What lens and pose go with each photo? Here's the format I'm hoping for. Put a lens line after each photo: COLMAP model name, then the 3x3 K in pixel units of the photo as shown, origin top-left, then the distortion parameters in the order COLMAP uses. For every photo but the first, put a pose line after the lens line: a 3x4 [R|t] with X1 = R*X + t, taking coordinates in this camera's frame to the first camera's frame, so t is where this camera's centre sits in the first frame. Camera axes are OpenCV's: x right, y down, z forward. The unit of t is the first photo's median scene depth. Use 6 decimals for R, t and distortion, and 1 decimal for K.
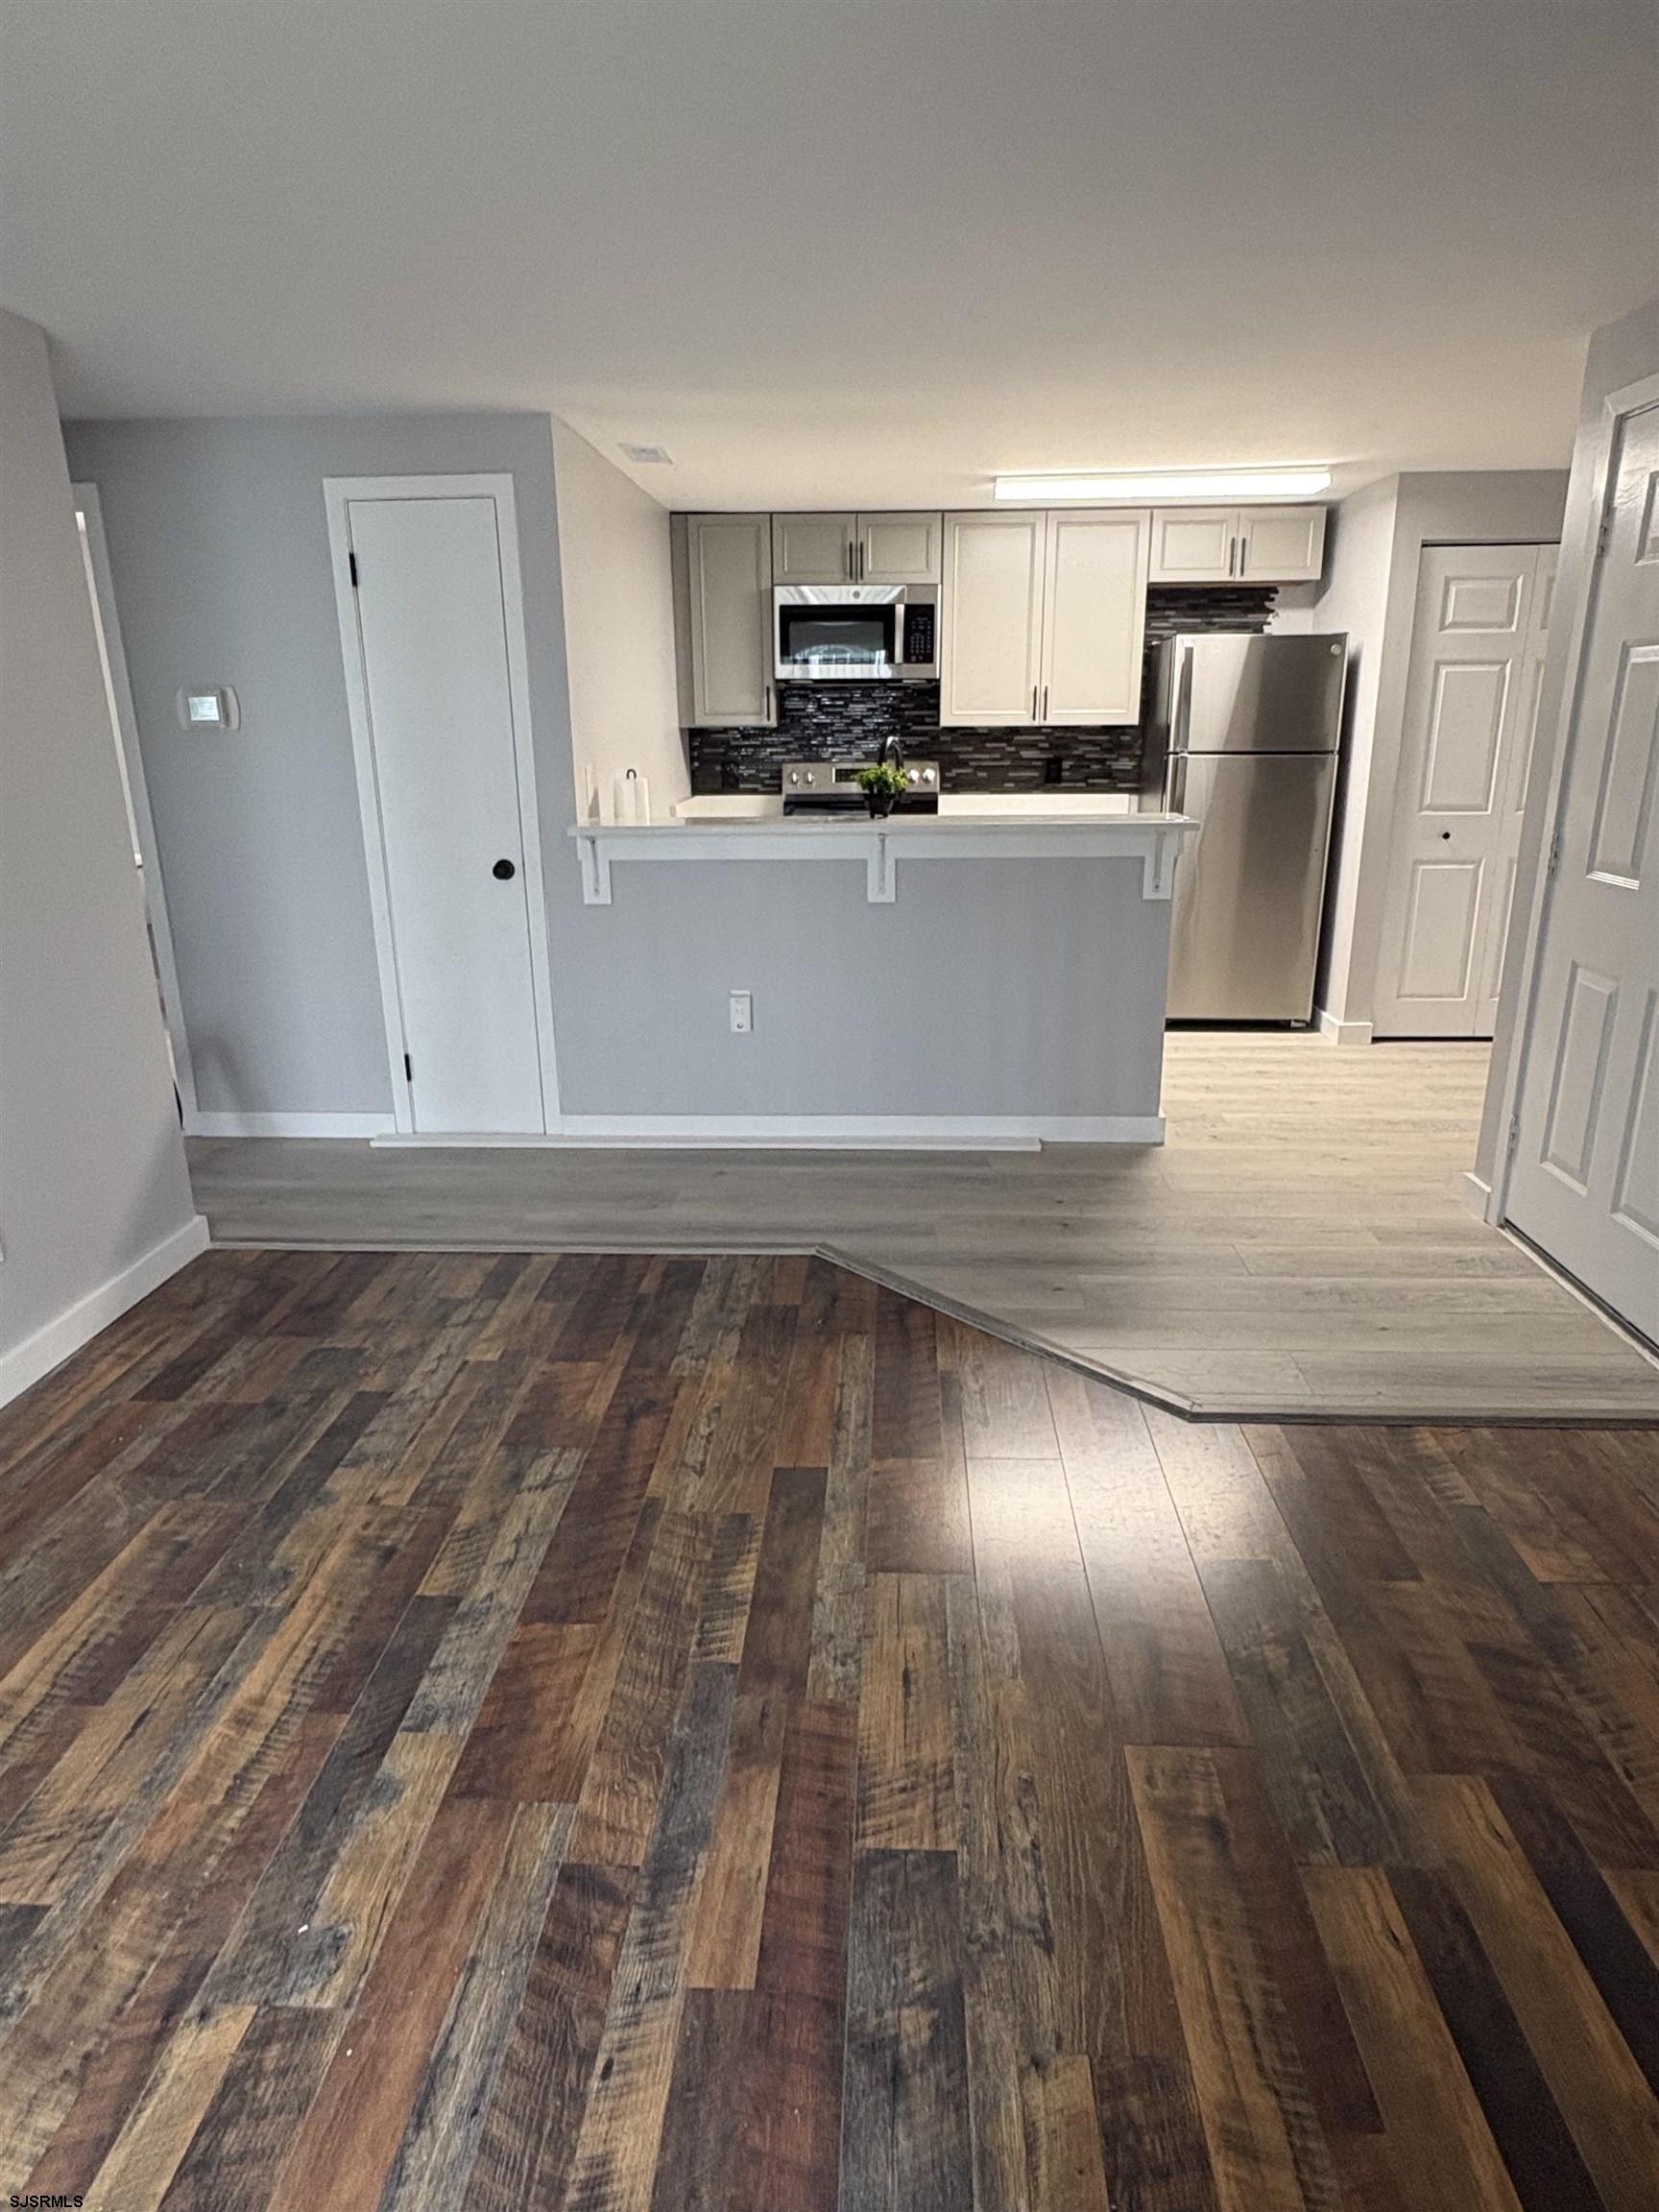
lens RADIAL K [[1312.7, 0, 829.5], [0, 1312.7, 1106.0], [0, 0, 1]] dist [0.000109, -0.000664]
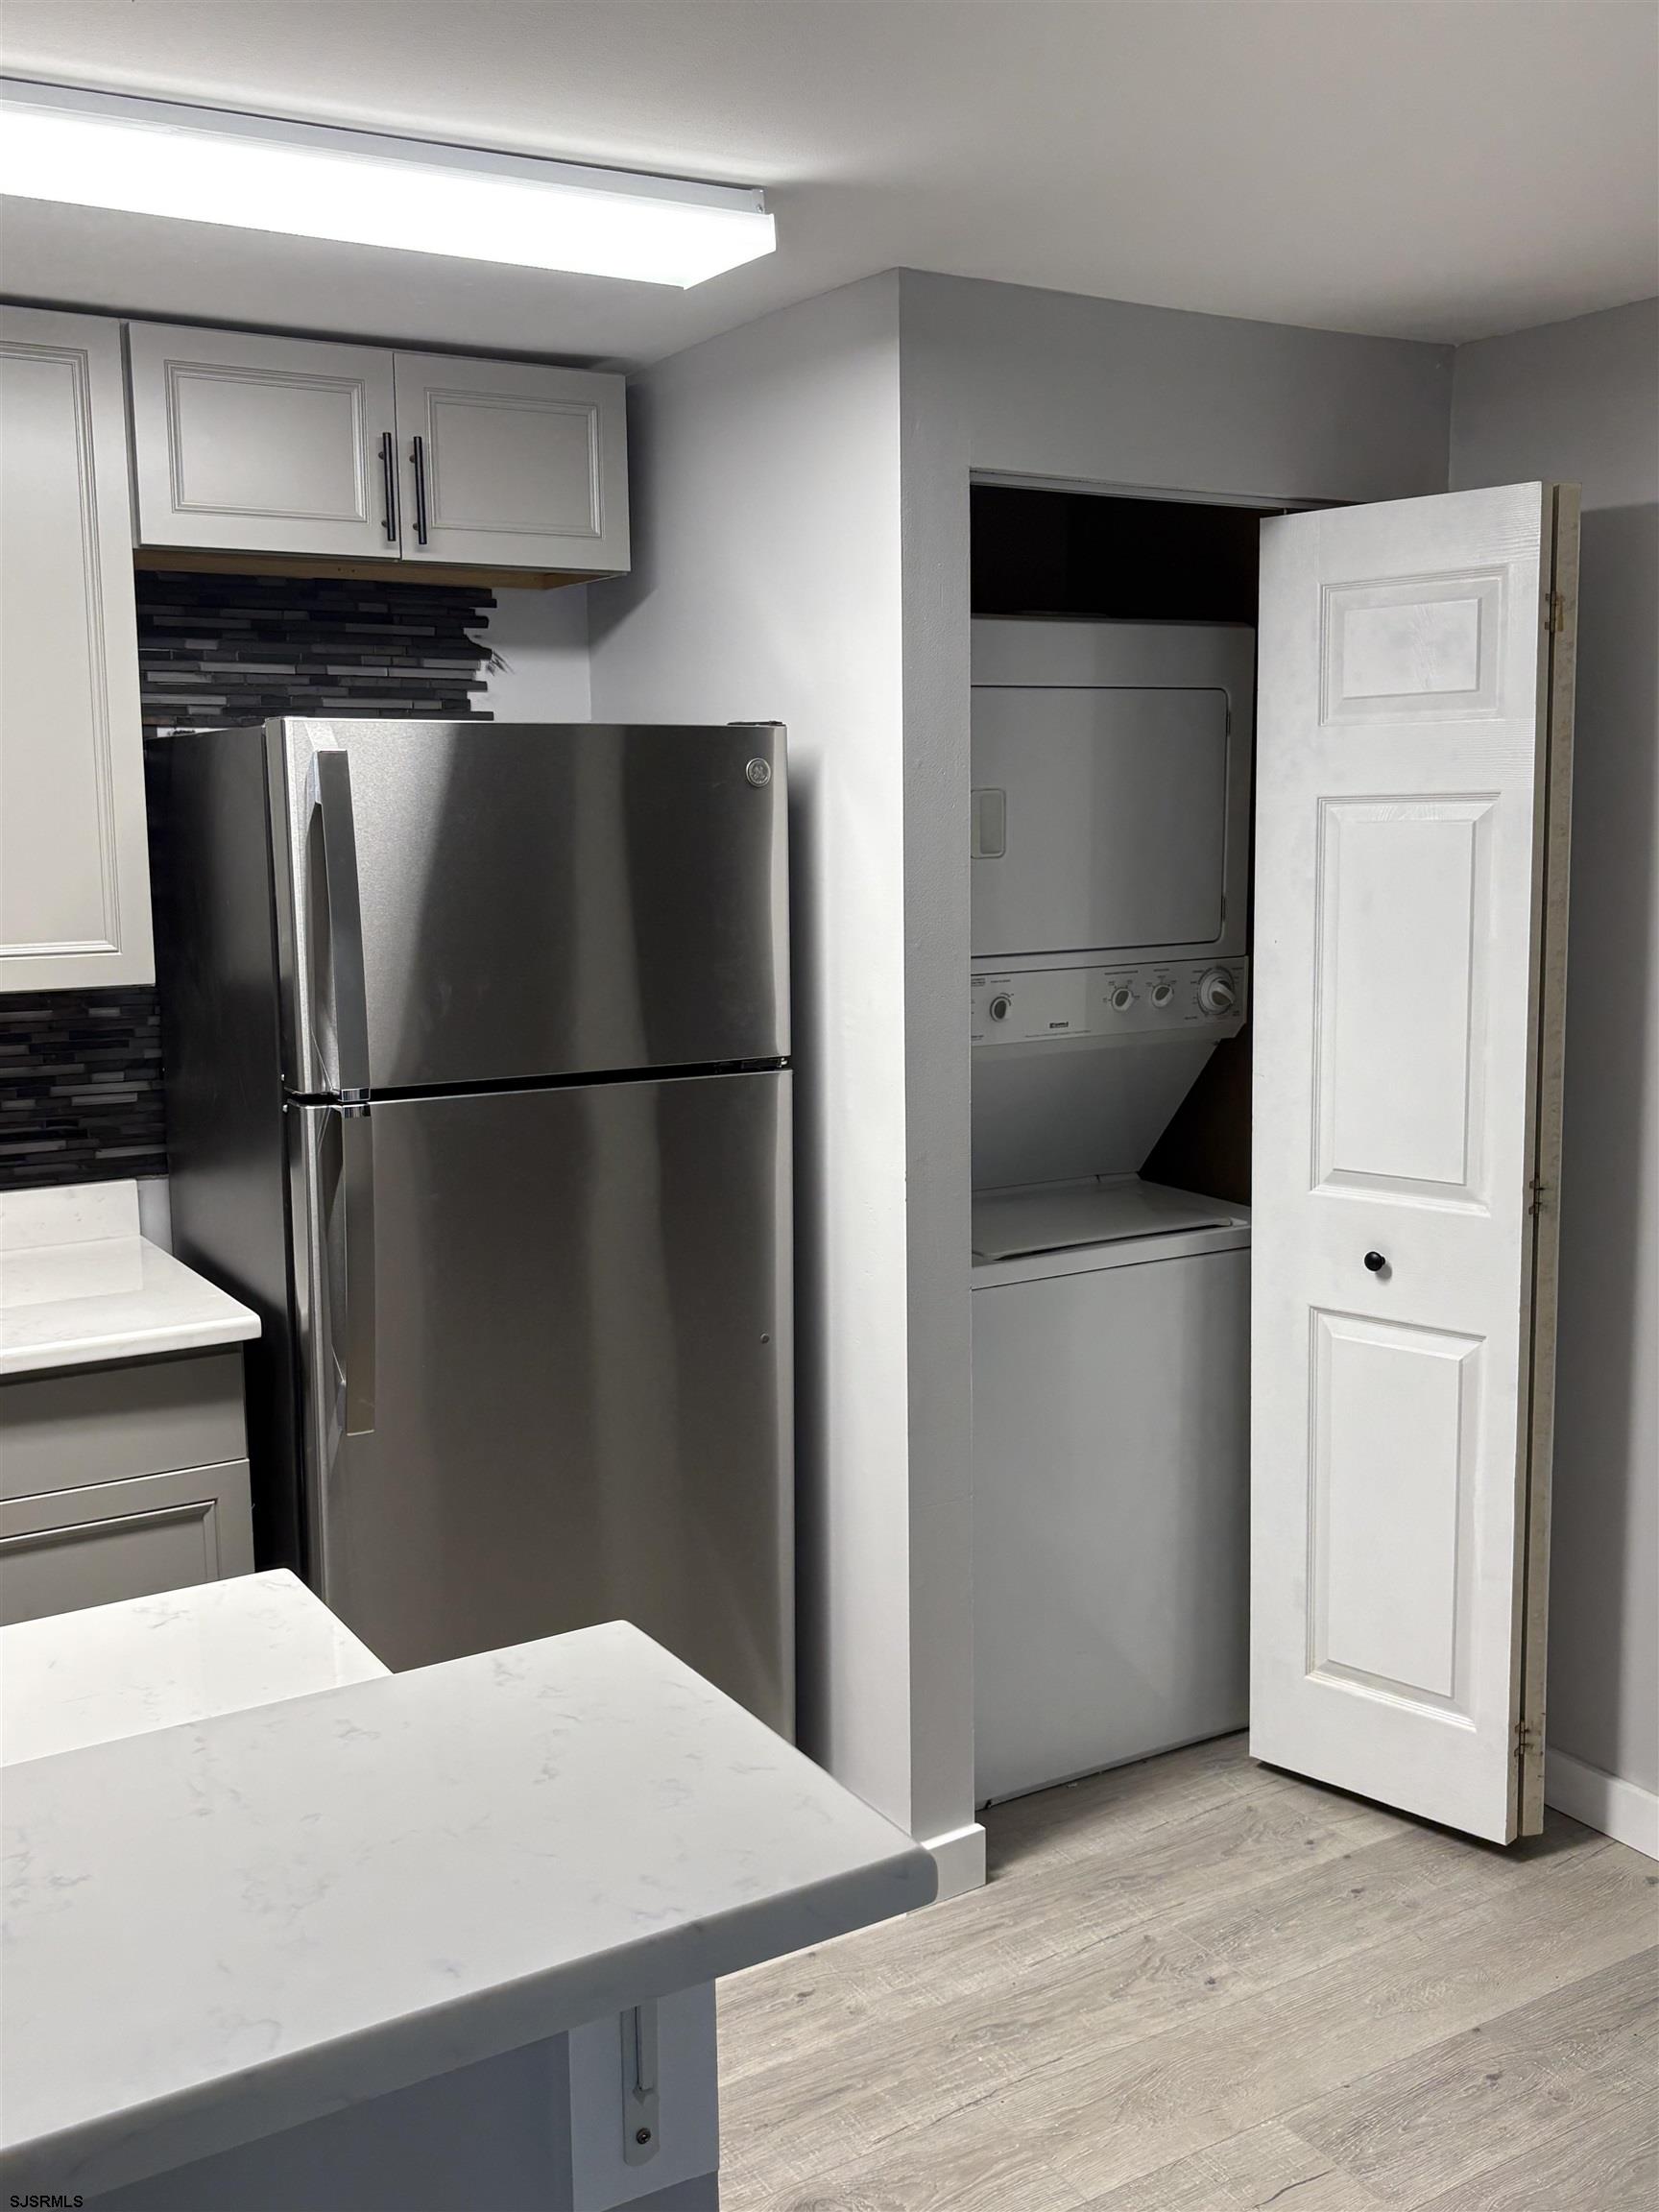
lens RADIAL K [[2074.2, 0, 829.5], [0, 2074.2, 1106.0], [0, 0, 1]] dist [0.038978, -0.003505]
pose [[0.824485, -0.079878, 0.560218, 0.095926], [0.161723, 0.981958, -0.098000, -0.204972], [-0.542282, 0.171400, 0.822528, 0.558271]]
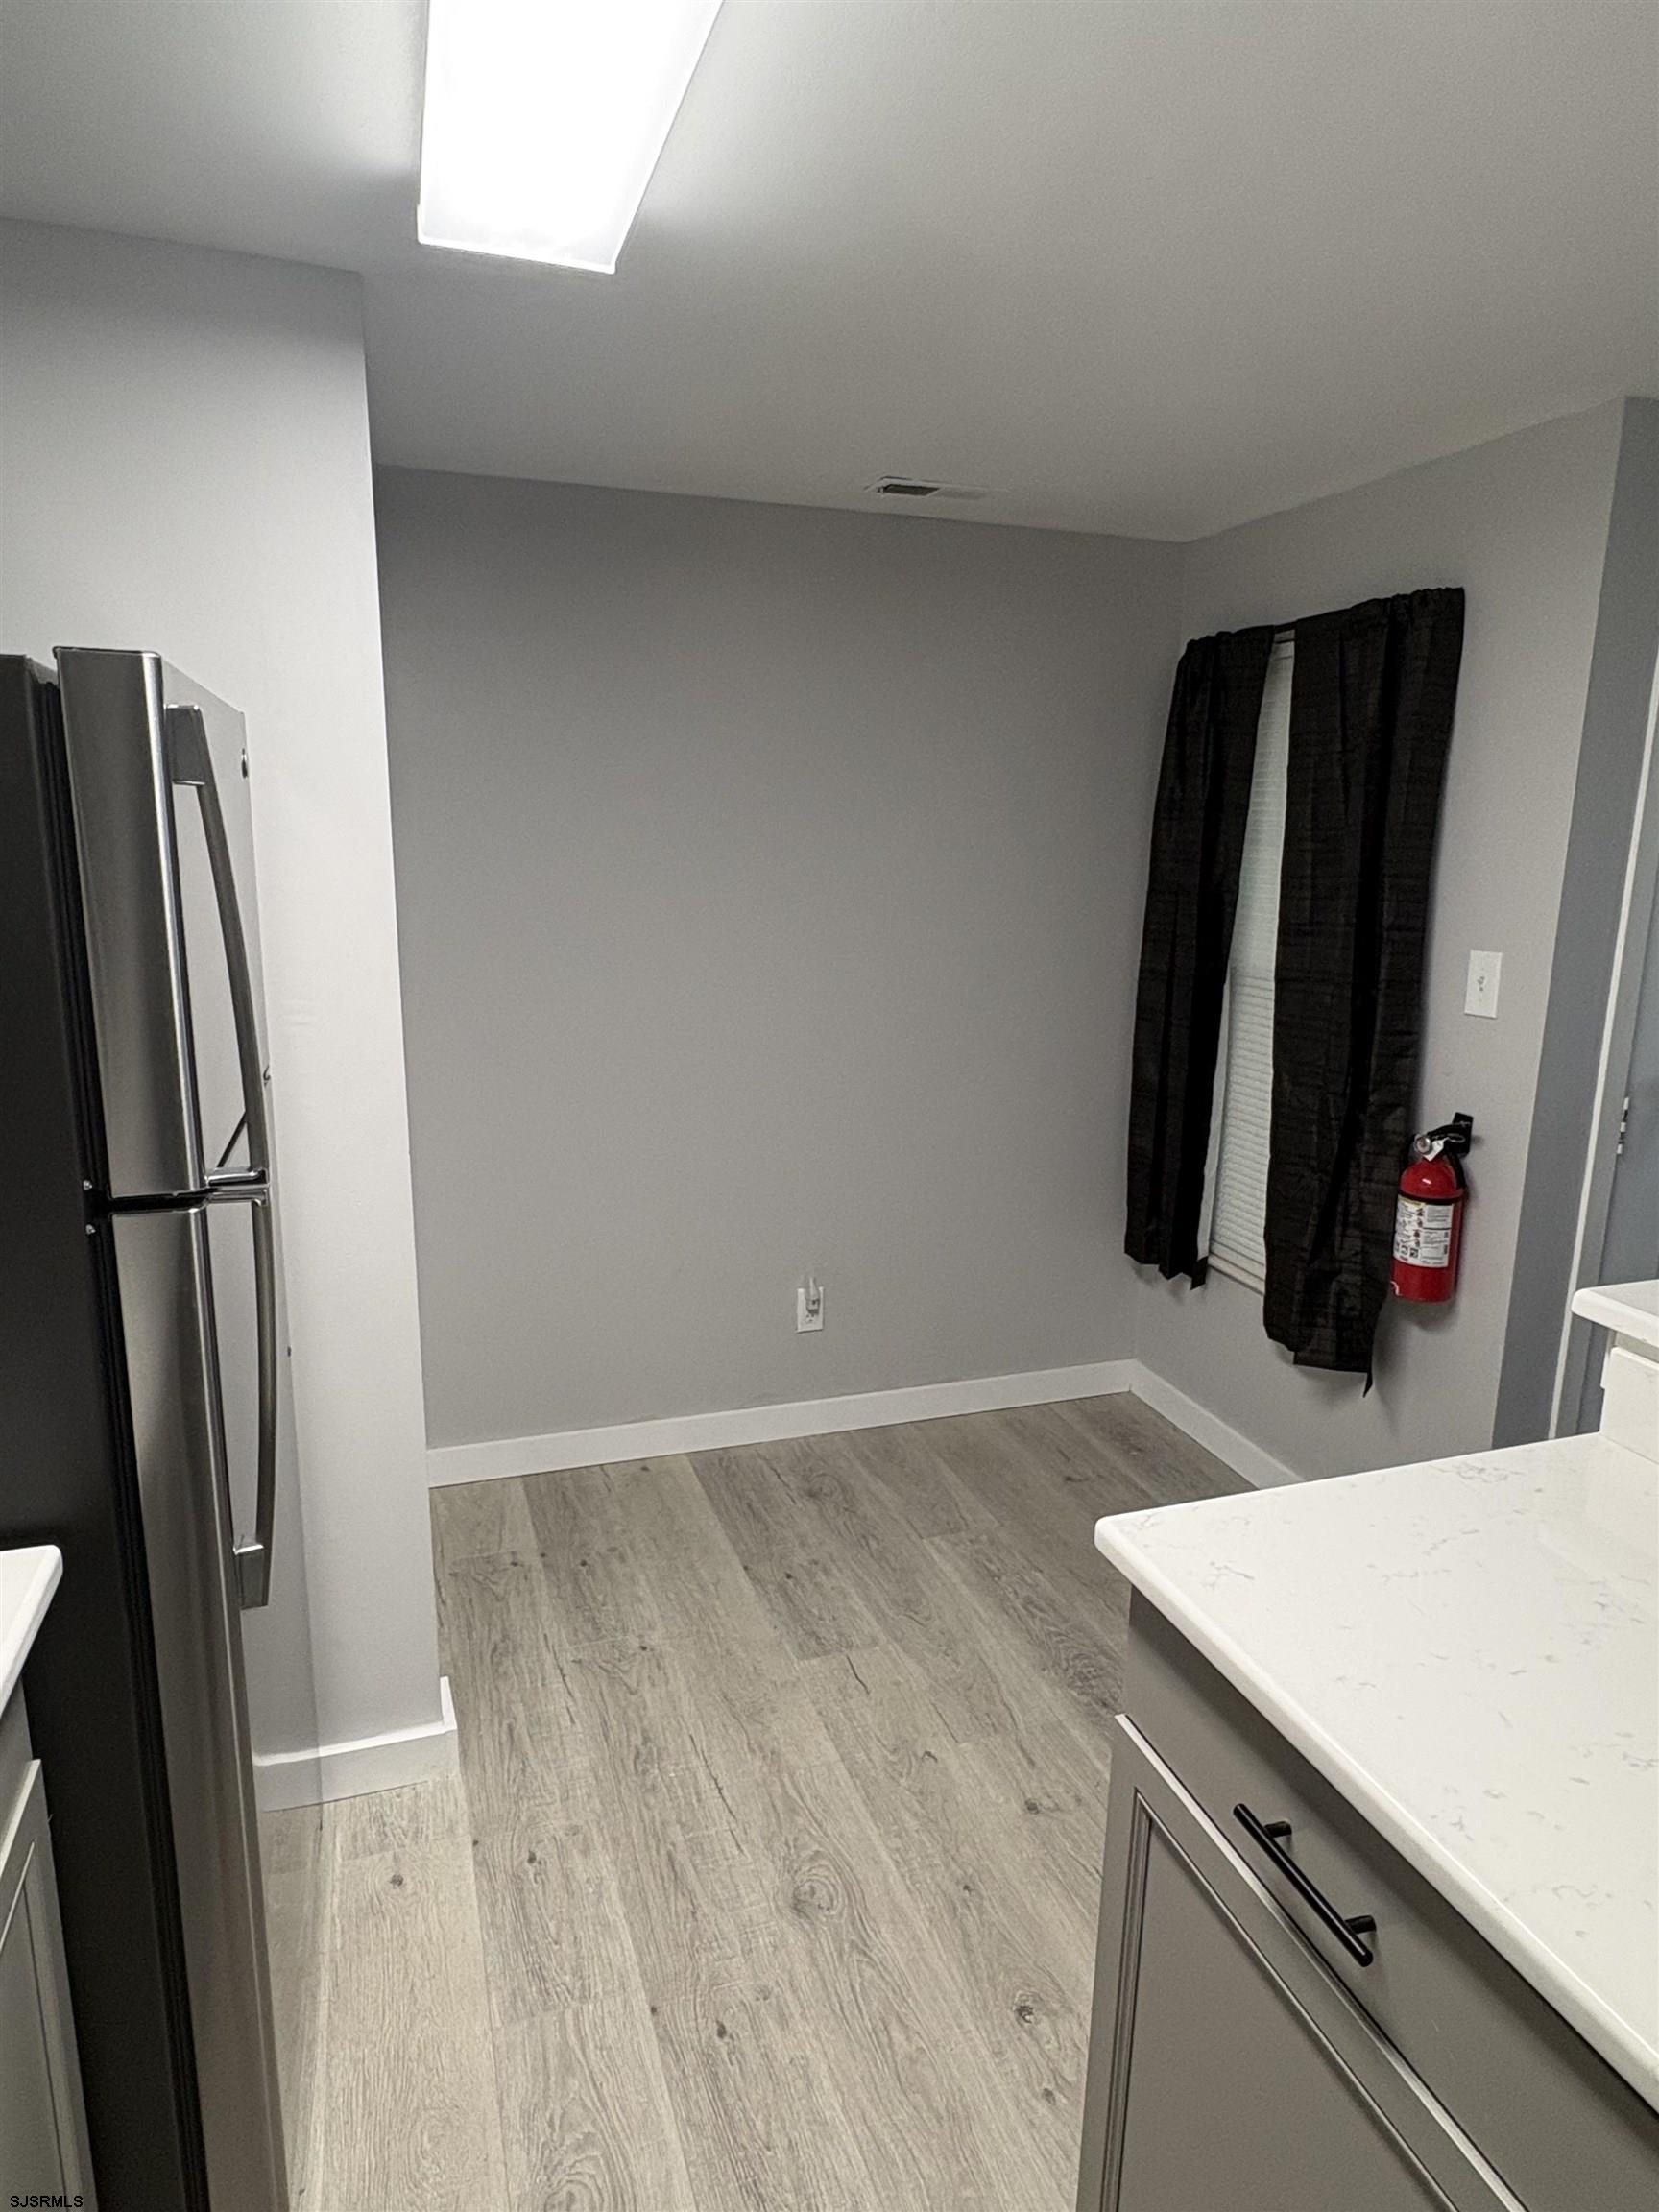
lens RADIAL K [[1336.6, 0, 829.5], [0, 1336.6, 1106.0], [0, 0, 1]] dist [0.005897, 0.001670]
pose [[-0.370629, -0.182415, 0.910691, 0.025887], [0.253470, 0.923438, 0.288124, -0.322992], [-0.893525, 0.337620, -0.296016, 0.977790]]
